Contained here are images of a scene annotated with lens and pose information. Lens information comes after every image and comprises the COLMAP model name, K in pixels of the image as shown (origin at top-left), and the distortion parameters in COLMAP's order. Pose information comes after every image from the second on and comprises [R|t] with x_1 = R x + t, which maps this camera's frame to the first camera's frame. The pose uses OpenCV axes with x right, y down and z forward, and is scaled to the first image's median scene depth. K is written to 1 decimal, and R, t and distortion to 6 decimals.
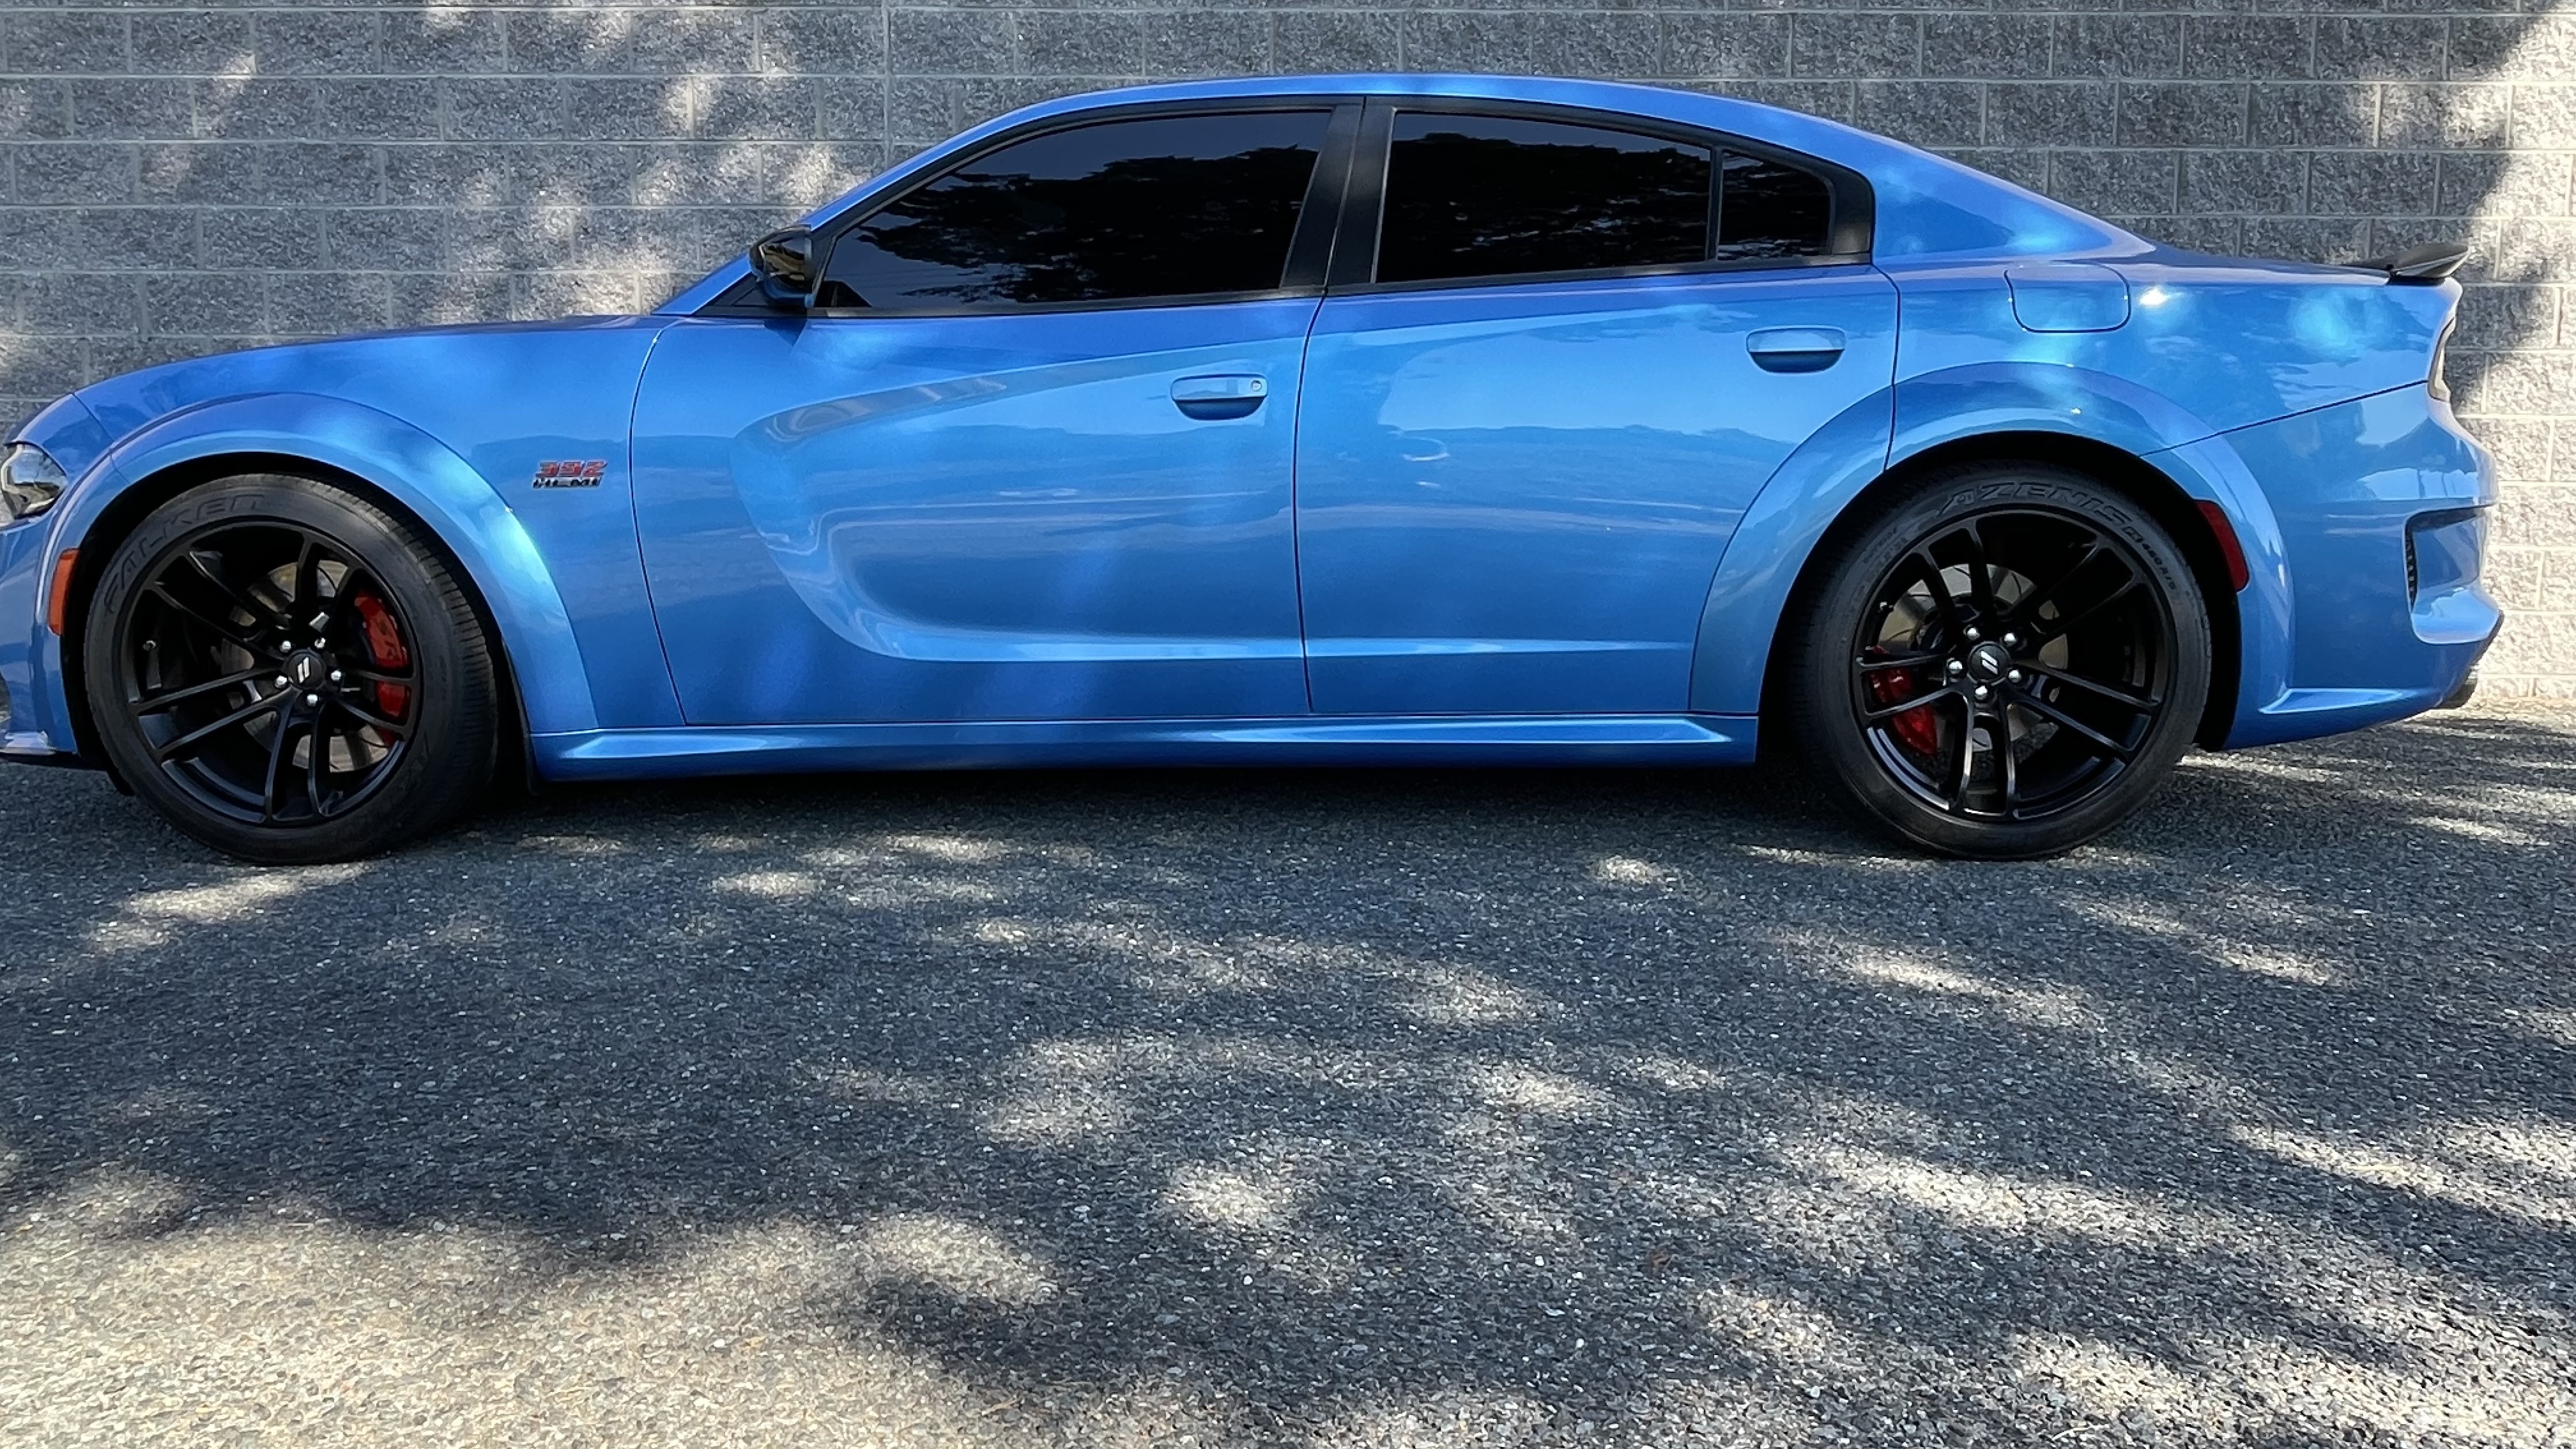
lens RADIAL K [[1808.8, 0, 1305.3], [0, 1808.8, 740.1], [0, 0, 1]] dist [0.010799, -0.032319]
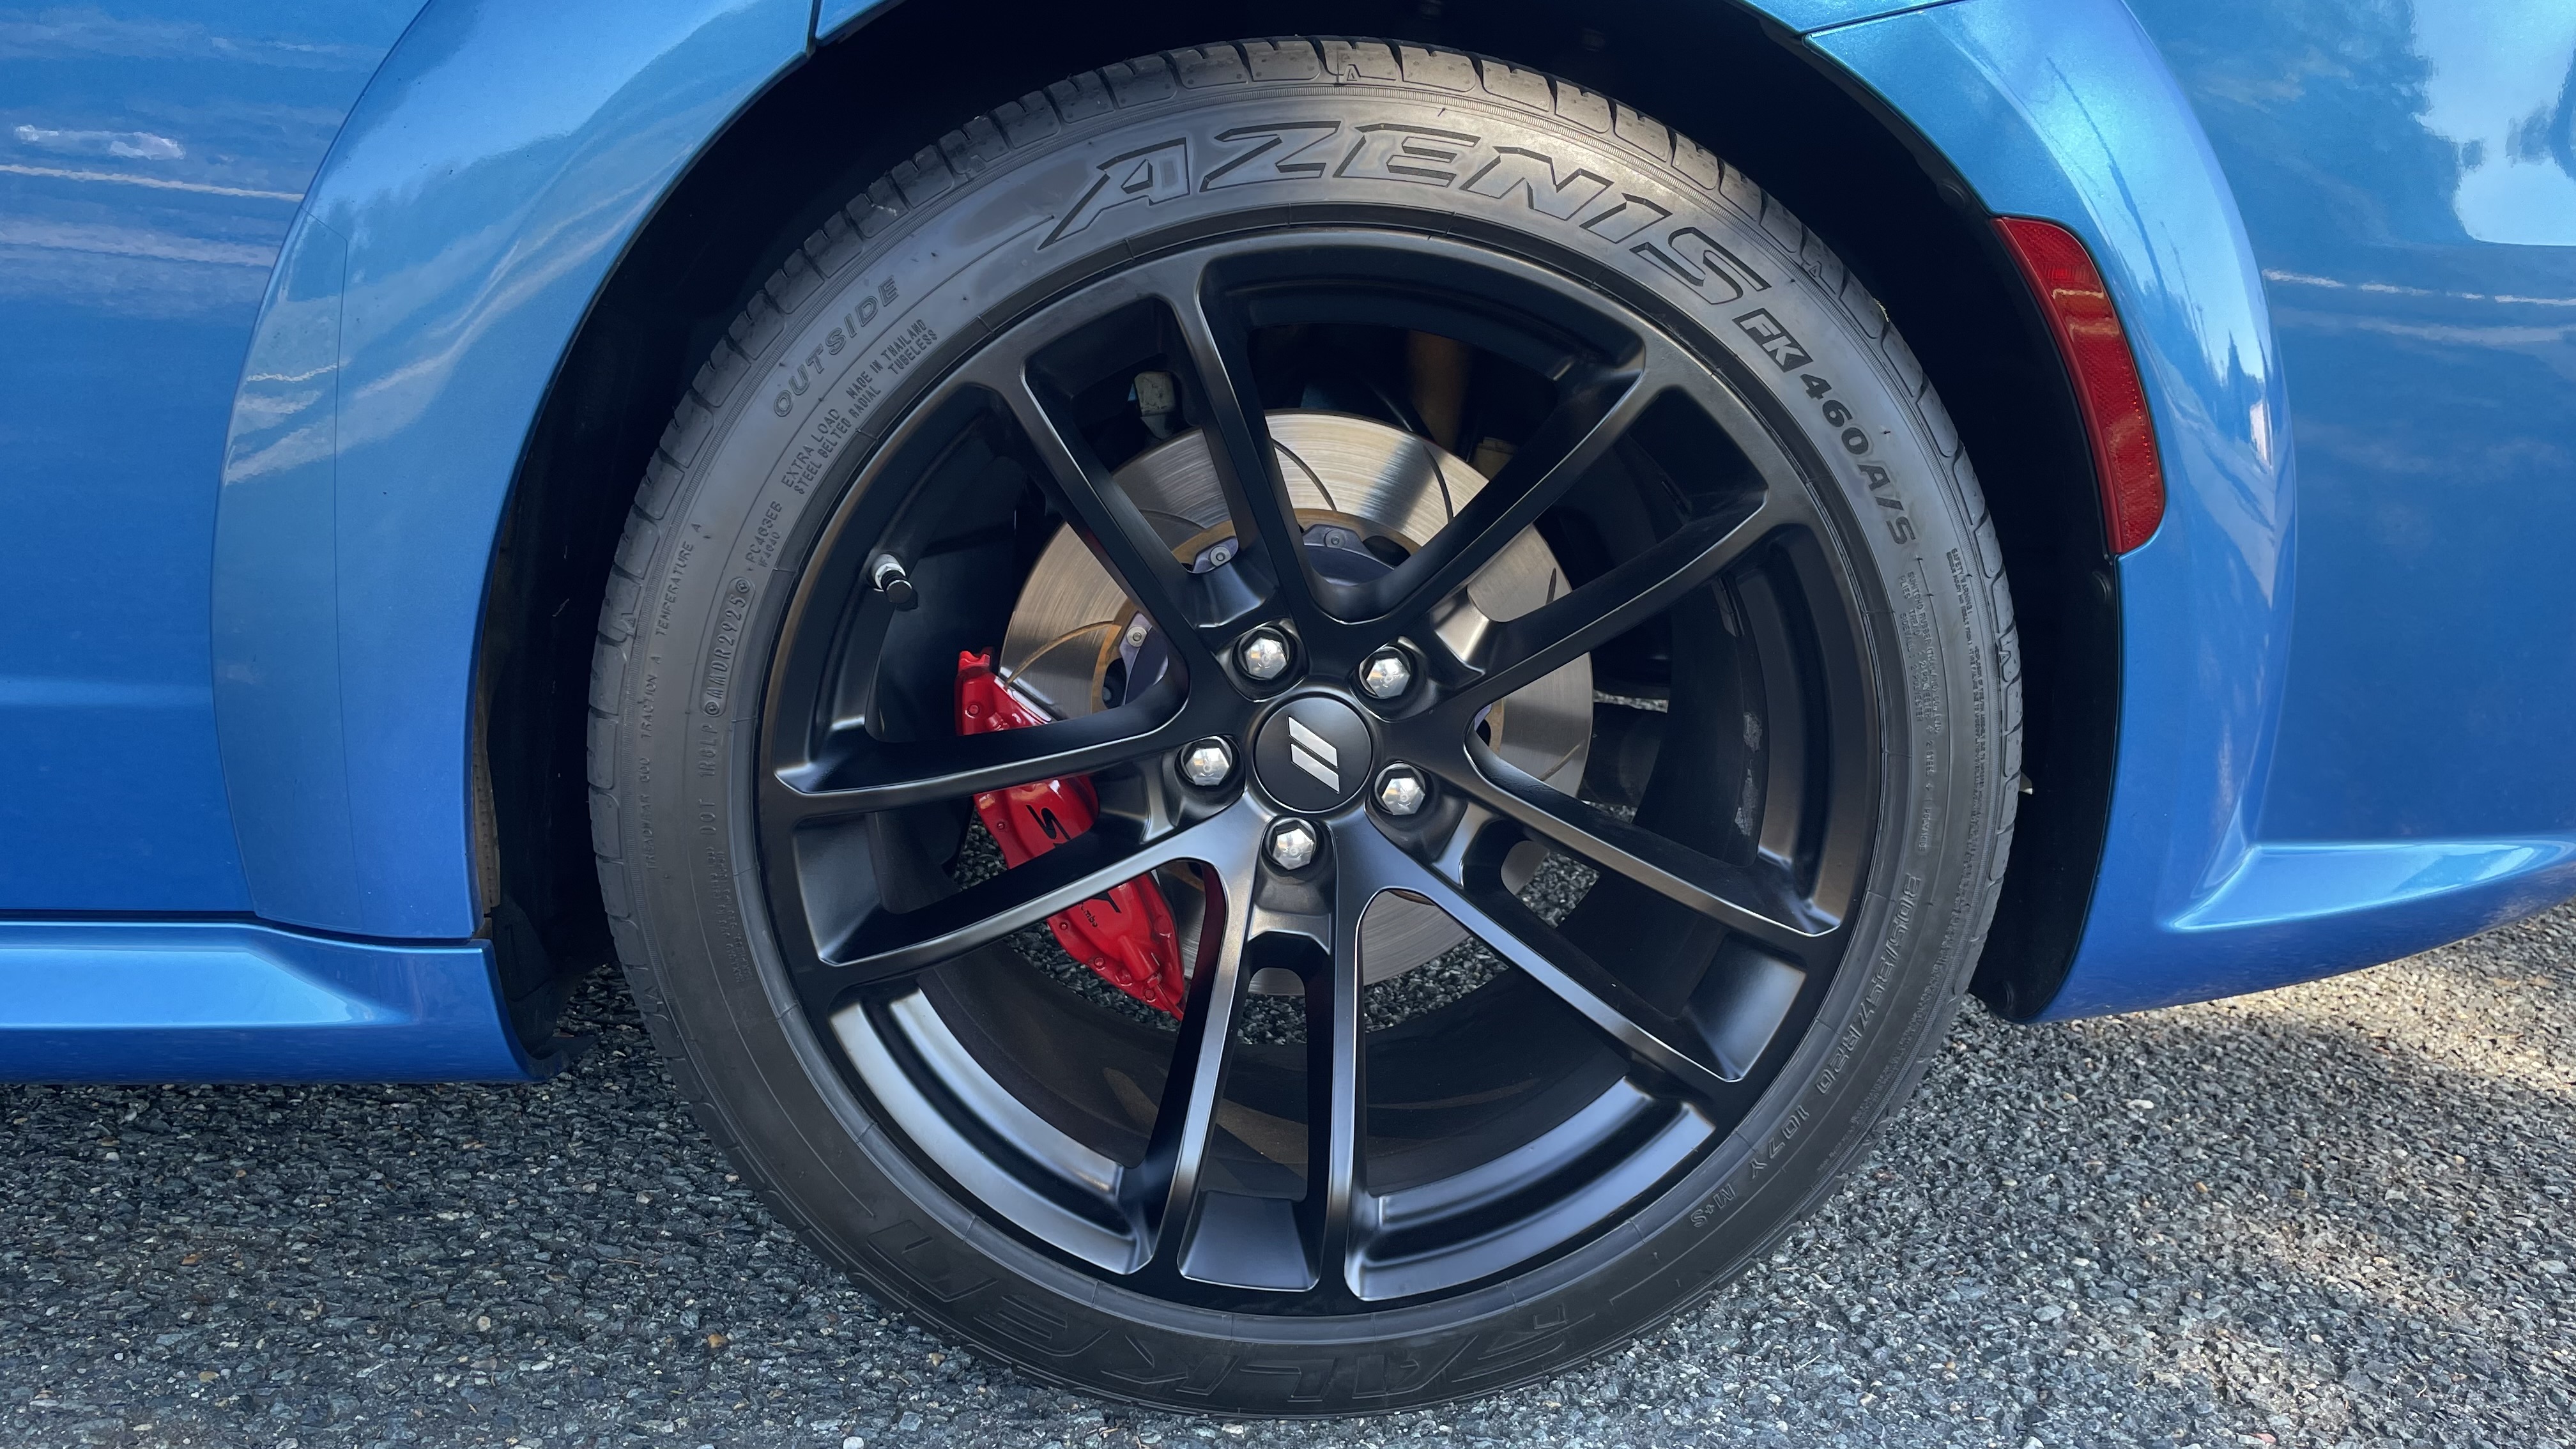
lens RADIAL K [[1969.8, 0, 1329.7], [0, 1969.8, 759.7], [0, 0, 1]] dist [0.080210, -0.114640]
pose [[0.992327, 0.008758, 0.123332, 0.342260], [-0.023943, 0.992218, 0.122186, -0.082733], [-0.121302, -0.124201, 0.984815, 0.681876]]
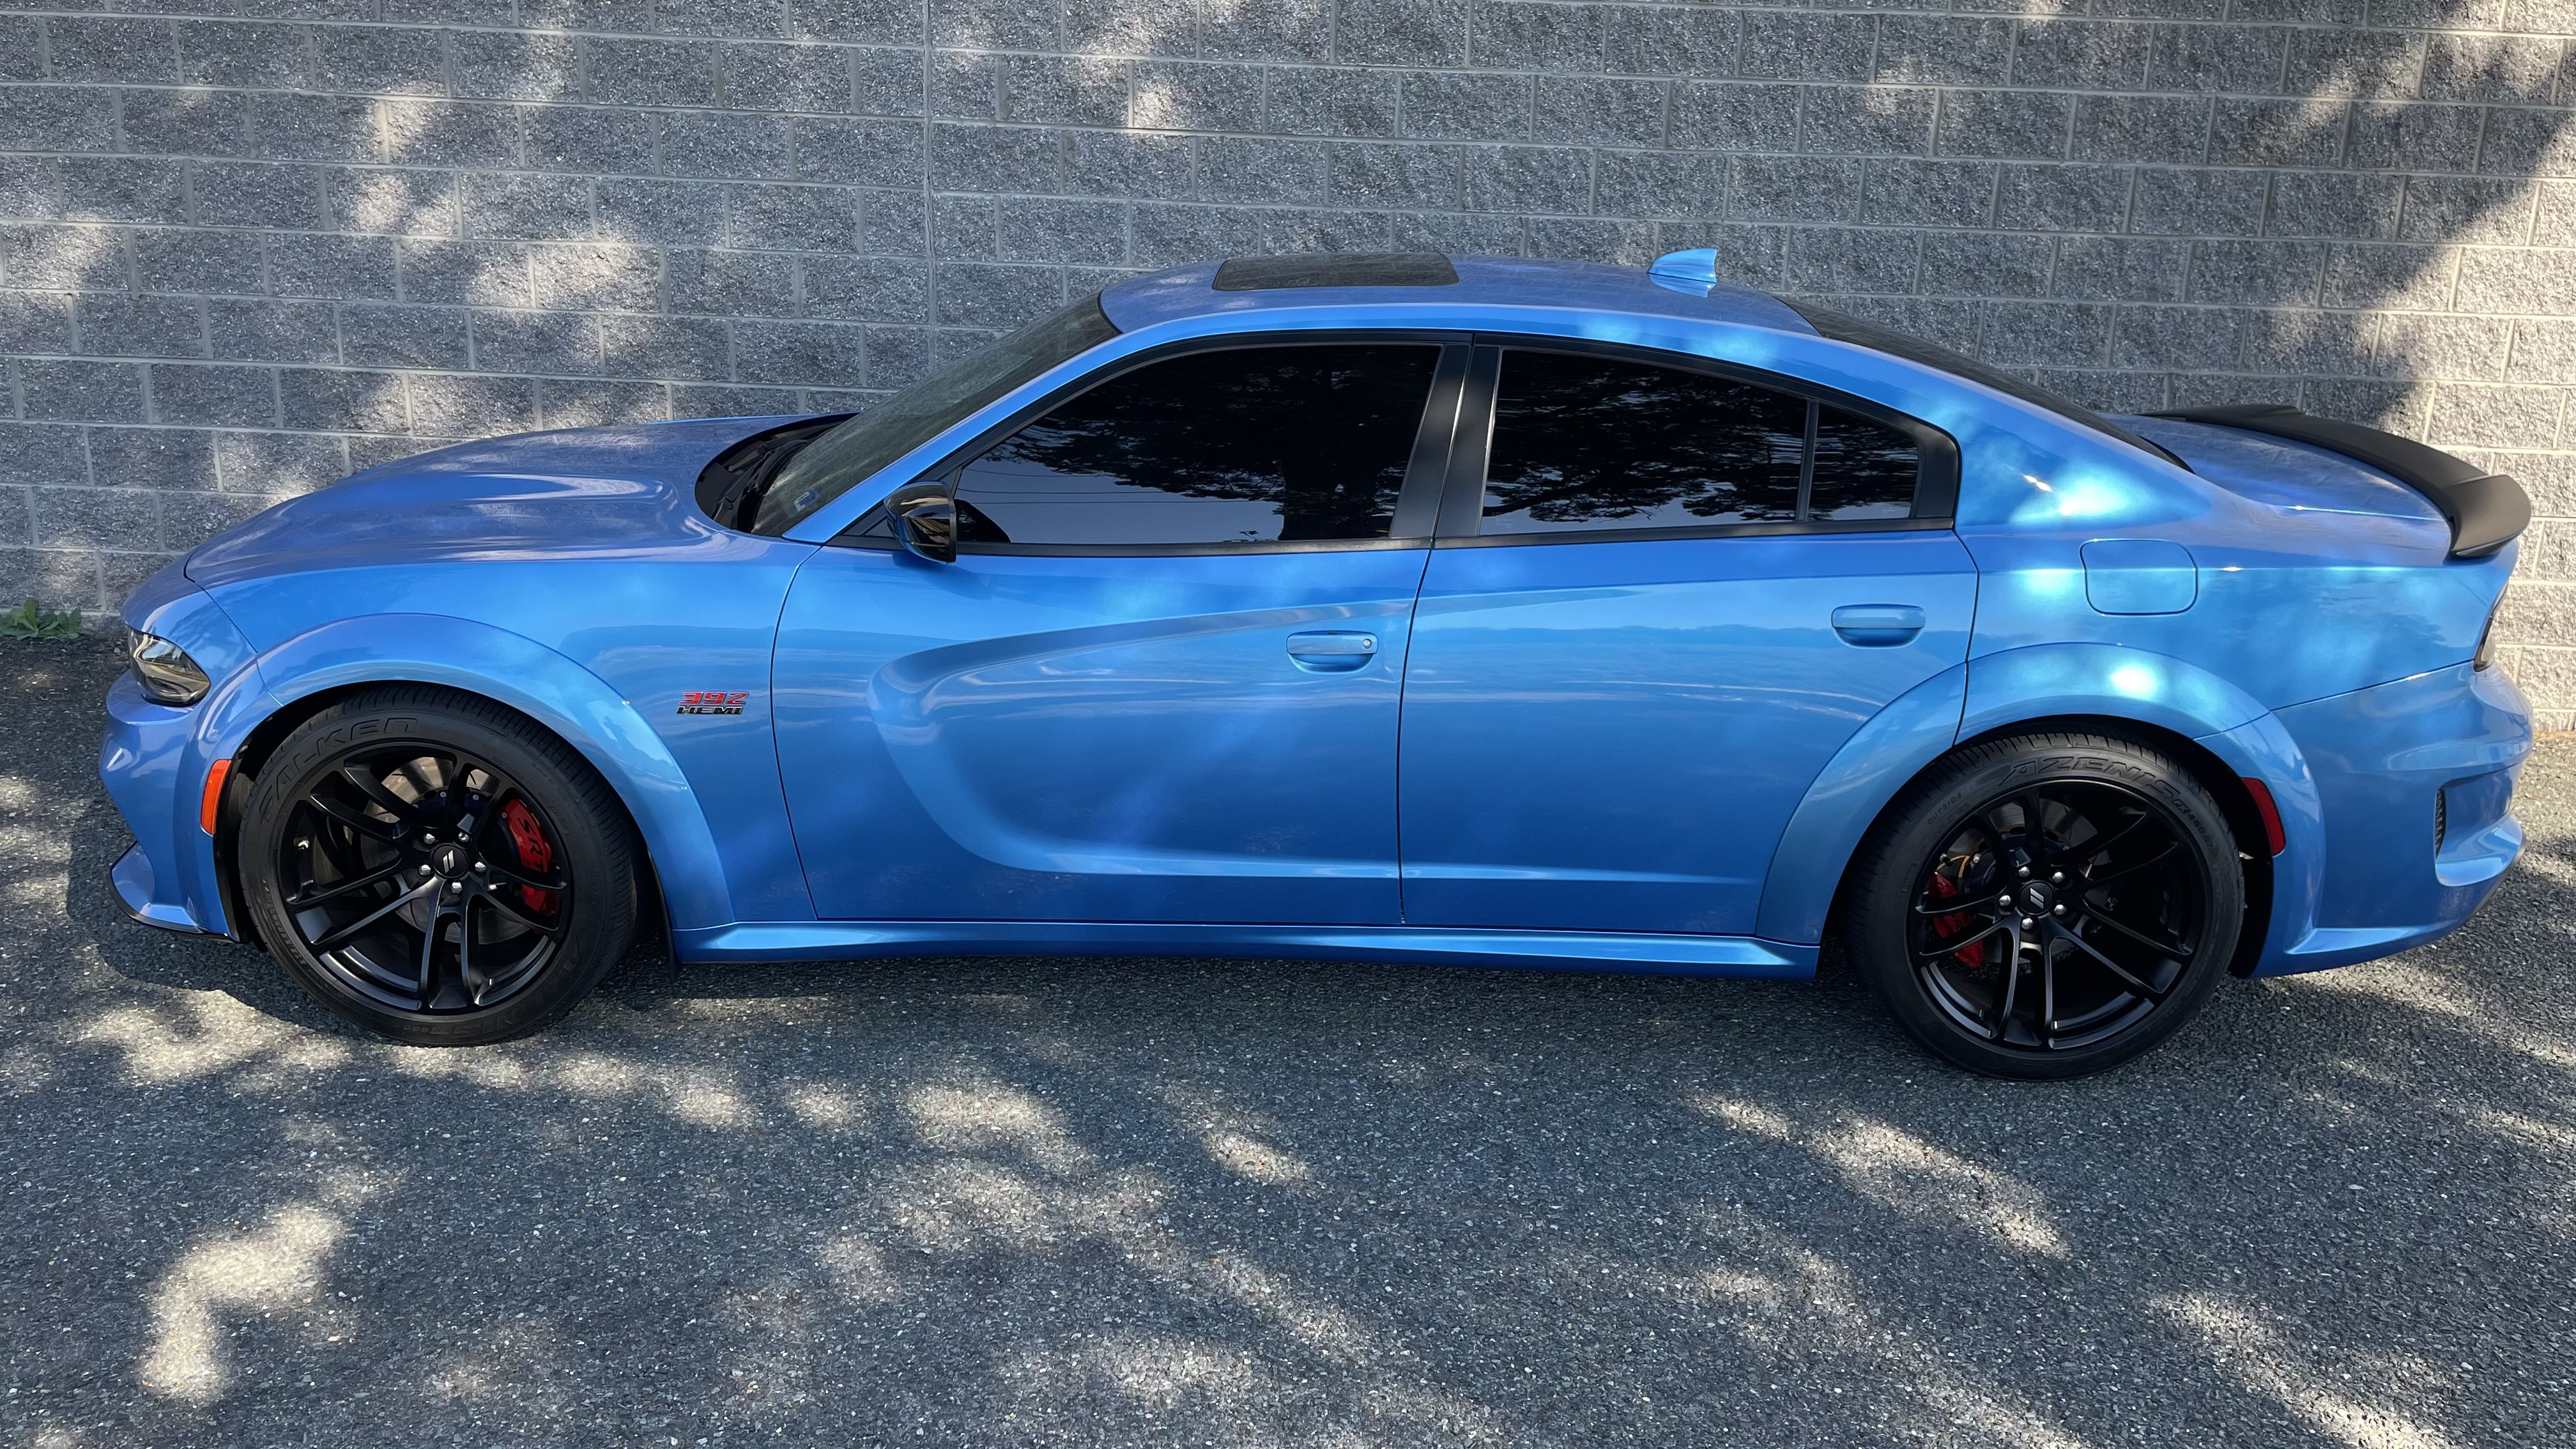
lens RADIAL K [[1969.8, 0, 1297.5], [0, 1969.8, 704.0], [0, 0, 1]] dist [0.080210, -0.114640]
pose [[0.999501, 0.023509, 0.021117, -0.089321], [-0.026205, 0.990072, 0.138099, -0.310730], [-0.017660, -0.138584, 0.990193, -0.146484]]
